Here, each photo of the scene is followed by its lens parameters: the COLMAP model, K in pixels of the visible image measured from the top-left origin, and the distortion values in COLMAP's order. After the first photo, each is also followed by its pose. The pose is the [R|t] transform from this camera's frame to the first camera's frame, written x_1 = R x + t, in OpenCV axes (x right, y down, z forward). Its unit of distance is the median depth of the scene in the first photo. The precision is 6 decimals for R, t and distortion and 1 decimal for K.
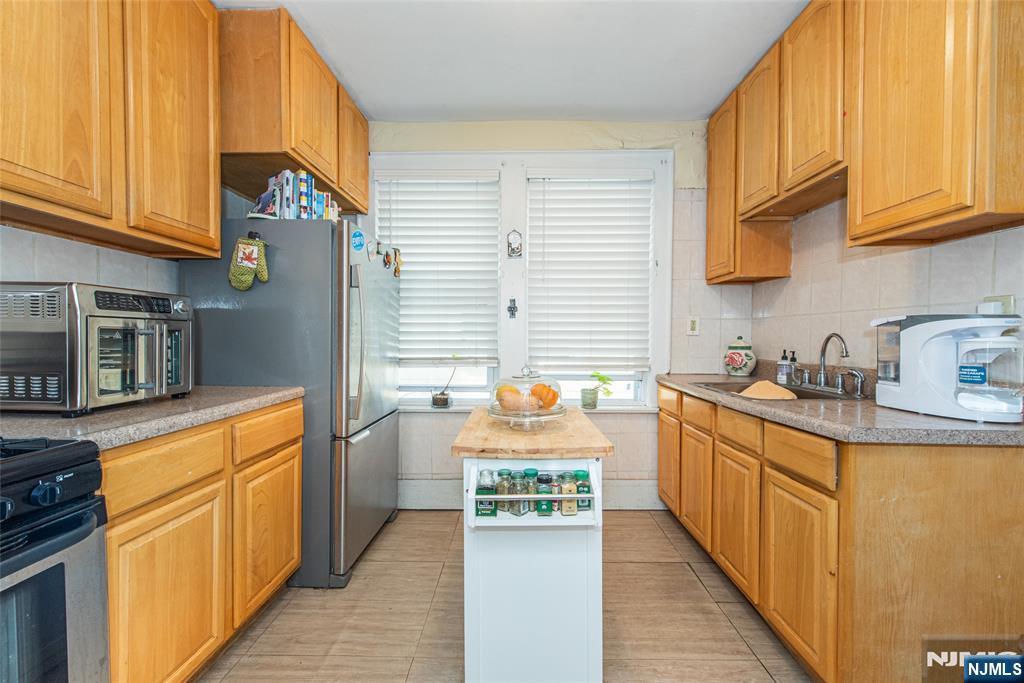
lens RADIAL K [[409.8, 0, 509.1], [0, 409.8, 336.7], [0, 0, 1]] dist [0.019049, -0.000012]
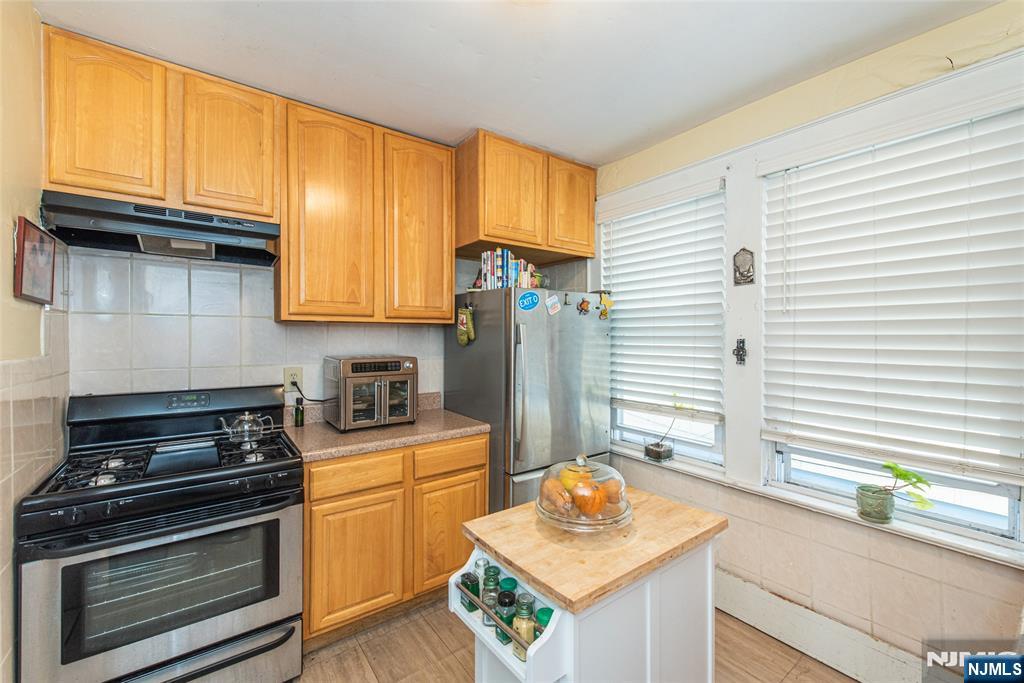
lens RADIAL K [[409.8, 0, 509.1], [0, 409.8, 336.7], [0, 0, 1]] dist [0.019049, -0.000012]
pose [[0.627575, -0.003362, -0.778548, 0.471640], [-0.002710, 0.999975, -0.006502, -0.127466], [0.778551, 0.006190, 0.627551, 0.255323]]
